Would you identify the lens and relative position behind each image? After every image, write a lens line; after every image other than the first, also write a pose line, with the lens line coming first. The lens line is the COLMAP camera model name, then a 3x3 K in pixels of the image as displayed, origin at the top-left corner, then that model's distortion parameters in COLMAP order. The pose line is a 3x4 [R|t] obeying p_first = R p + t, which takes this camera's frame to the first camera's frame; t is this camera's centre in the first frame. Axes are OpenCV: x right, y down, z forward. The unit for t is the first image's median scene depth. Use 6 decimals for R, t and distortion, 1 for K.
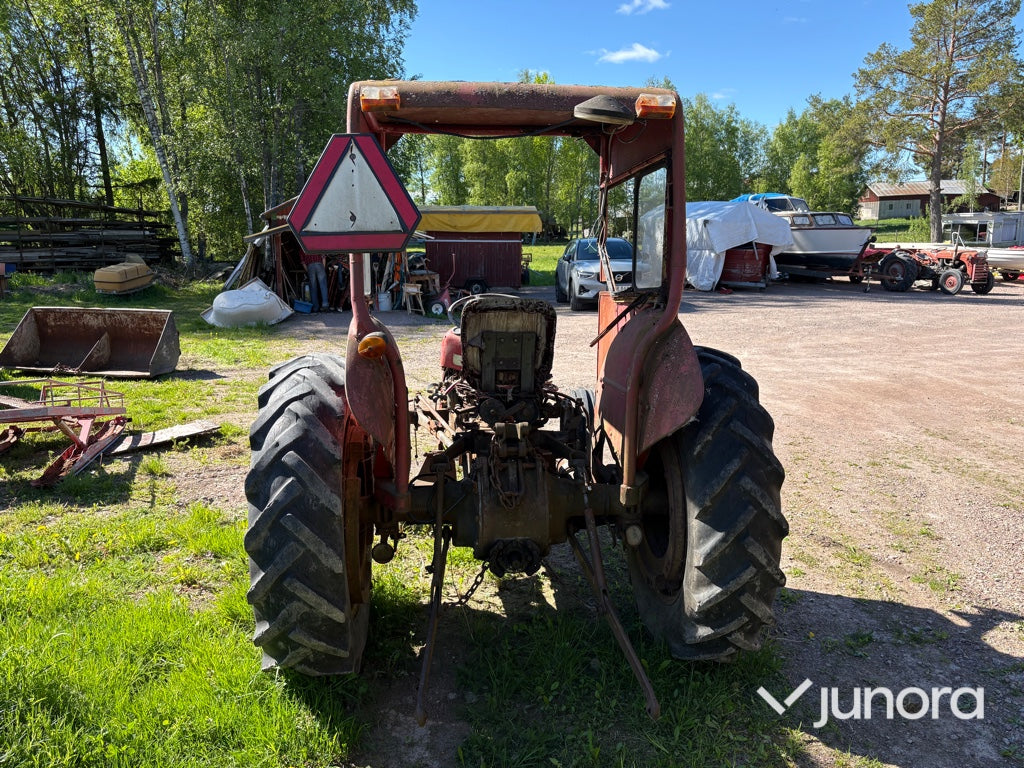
lens RADIAL K [[776.1, 0, 510.8], [0, 776.1, 384.5], [0, 0, 1]] dist [0.058020, -0.064444]
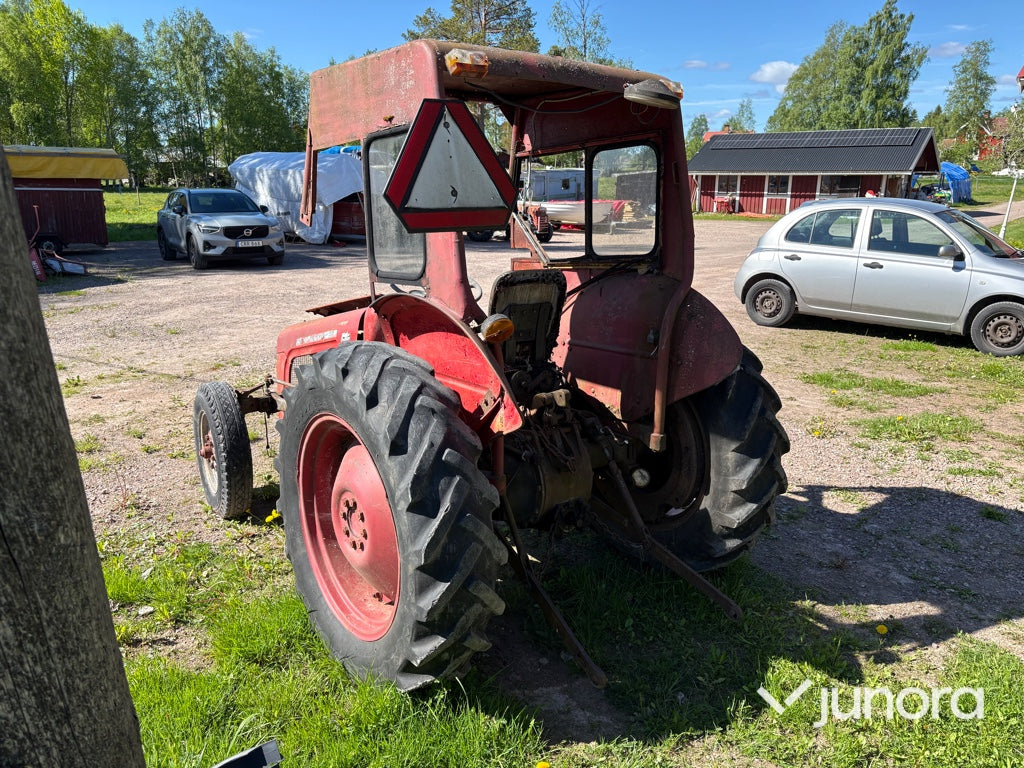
lens RADIAL K [[776.1, 0, 505.1], [0, 776.1, 383.8], [0, 0, 1]] dist [0.058020, -0.064444]
pose [[0.848950, -0.117233, 0.515306, -0.609903], [0.085256, 0.992694, 0.085382, -0.056980], [-0.521551, -0.028552, 0.852742, 0.156809]]
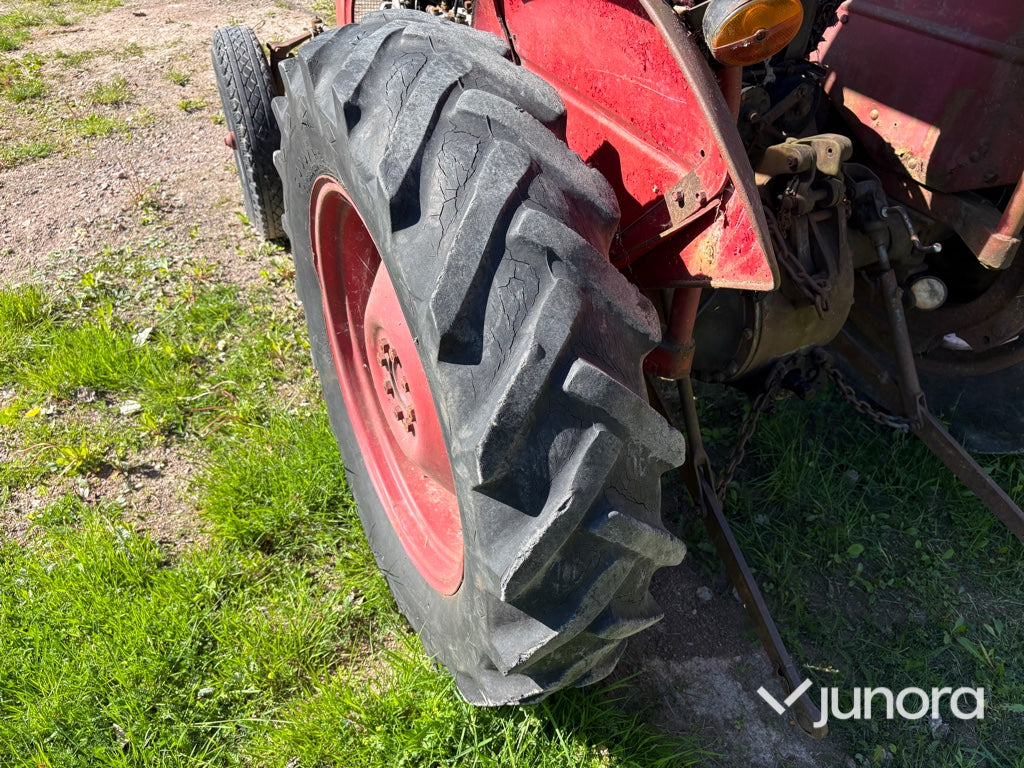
lens RADIAL K [[776.1, 0, 509.2], [0, 776.1, 392.0], [0, 0, 1]] dist [0.058020, -0.064444]
pose [[0.928888, -0.230177, 0.290146, -0.375109], [0.047448, 0.850921, 0.523146, -0.087597], [-0.367308, -0.472177, 0.801333, 0.622182]]
